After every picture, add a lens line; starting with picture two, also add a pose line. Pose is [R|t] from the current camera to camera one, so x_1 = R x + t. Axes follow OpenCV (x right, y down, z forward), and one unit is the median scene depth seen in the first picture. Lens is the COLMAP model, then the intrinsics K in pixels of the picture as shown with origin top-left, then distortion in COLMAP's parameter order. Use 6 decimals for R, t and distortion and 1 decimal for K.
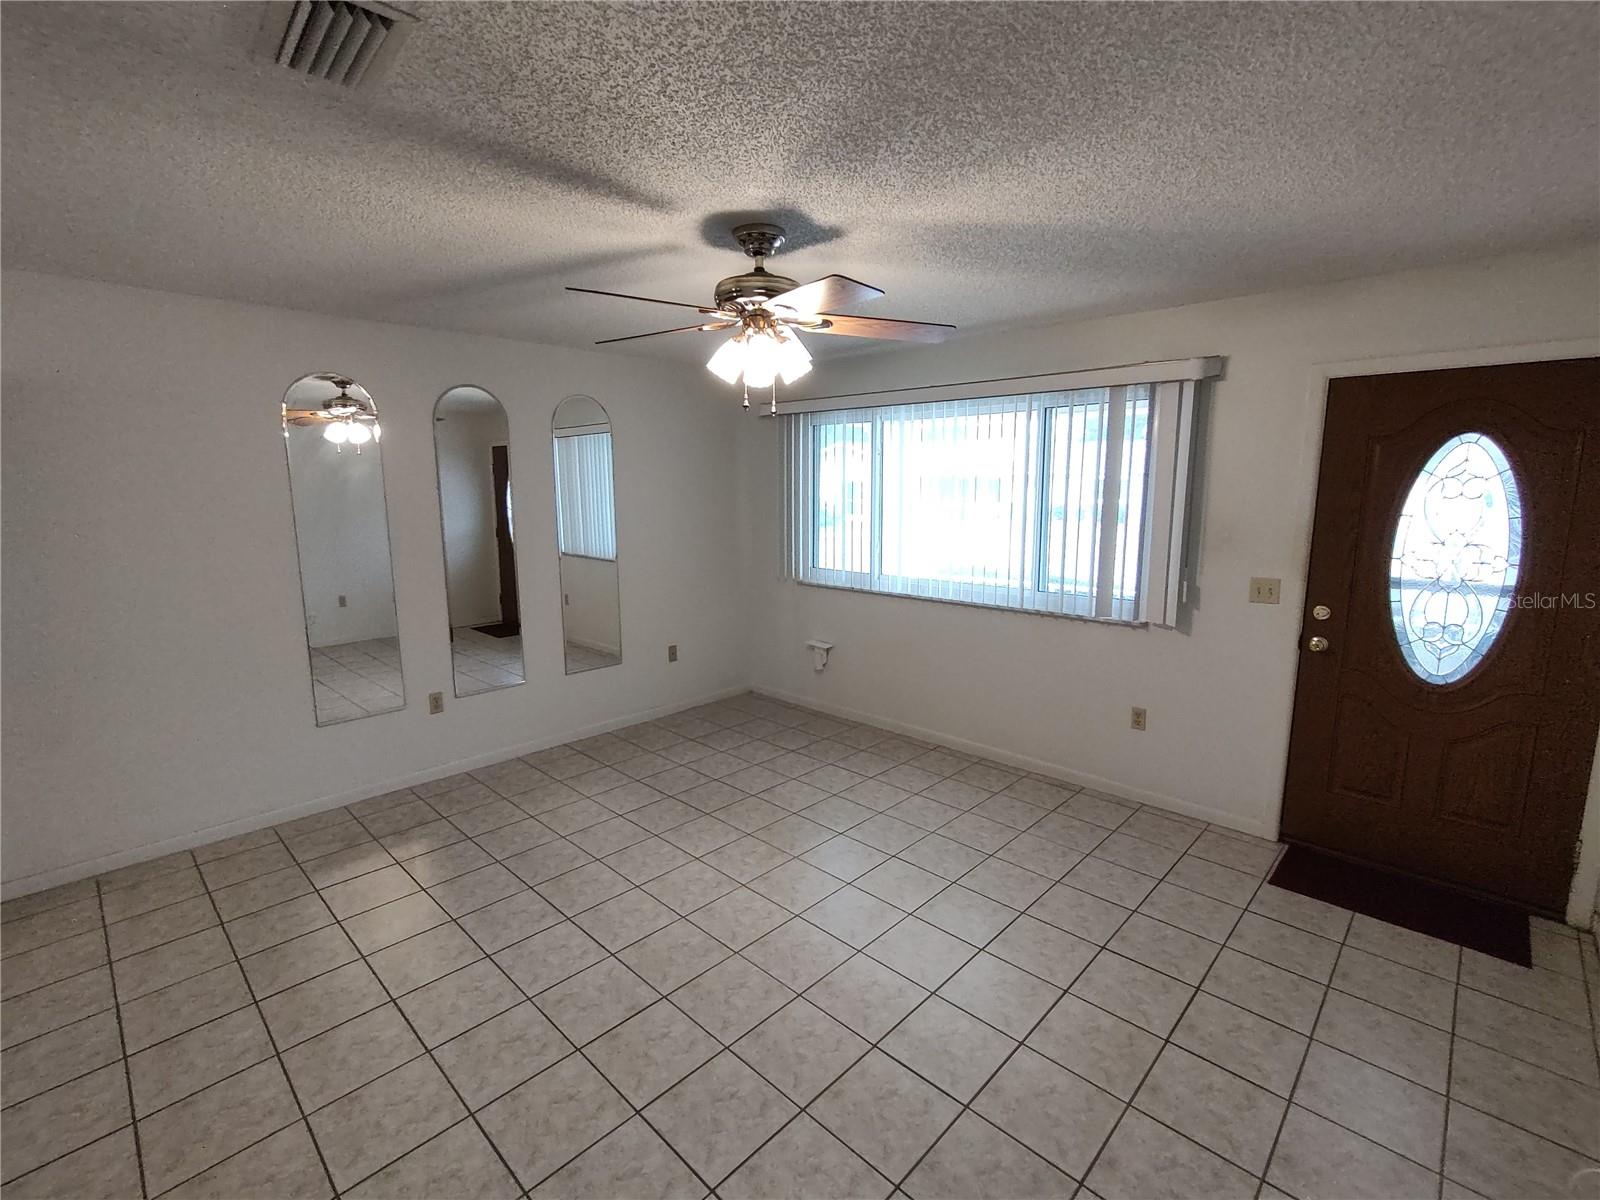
lens RADIAL K [[723.8, 0, 798.5], [0, 723.8, 596.5], [0, 0, 1]] dist [-0.003957, 0.001484]
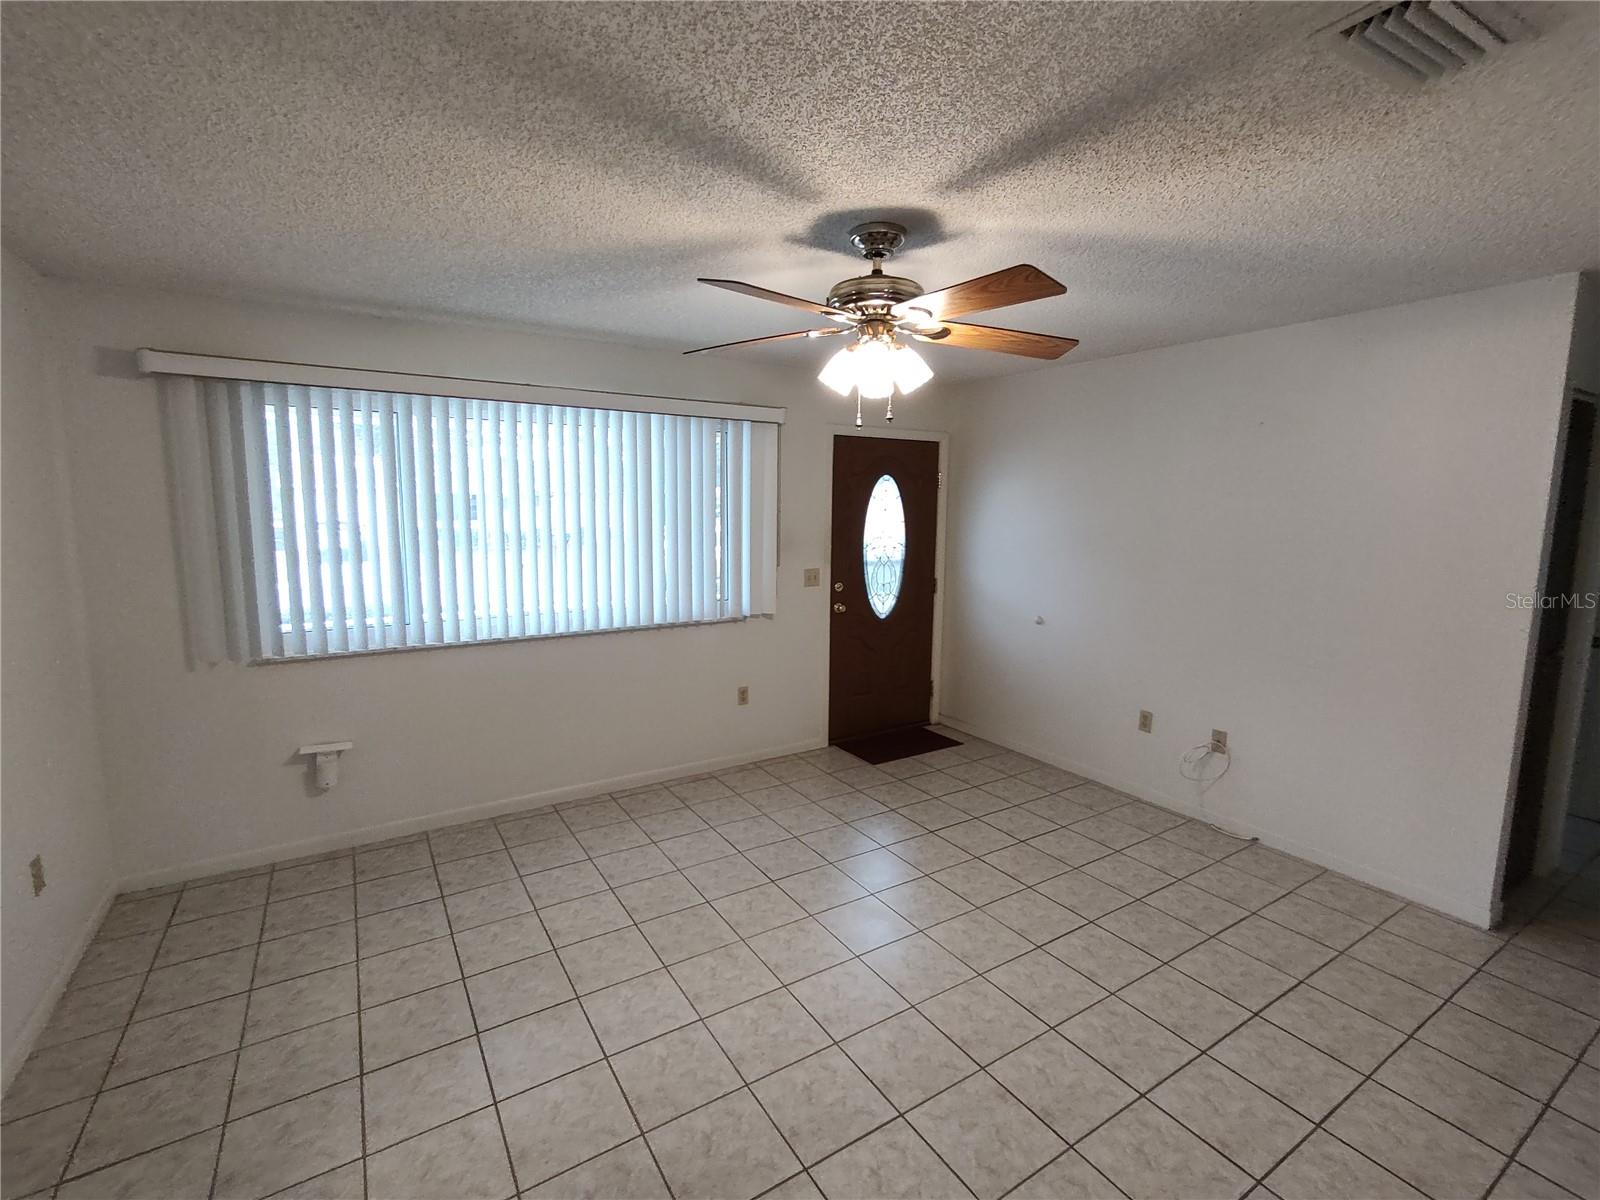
lens RADIAL K [[723.4, 0, 800.0], [0, 723.4, 600.0], [0, 0, 1]] dist [-0.004408, -0.000246]
pose [[0.239215, -0.126145, 0.962738, -0.821367], [0.141375, 0.985483, 0.093998, -0.112630], [-0.960619, 0.113621, 0.253576, 0.731764]]
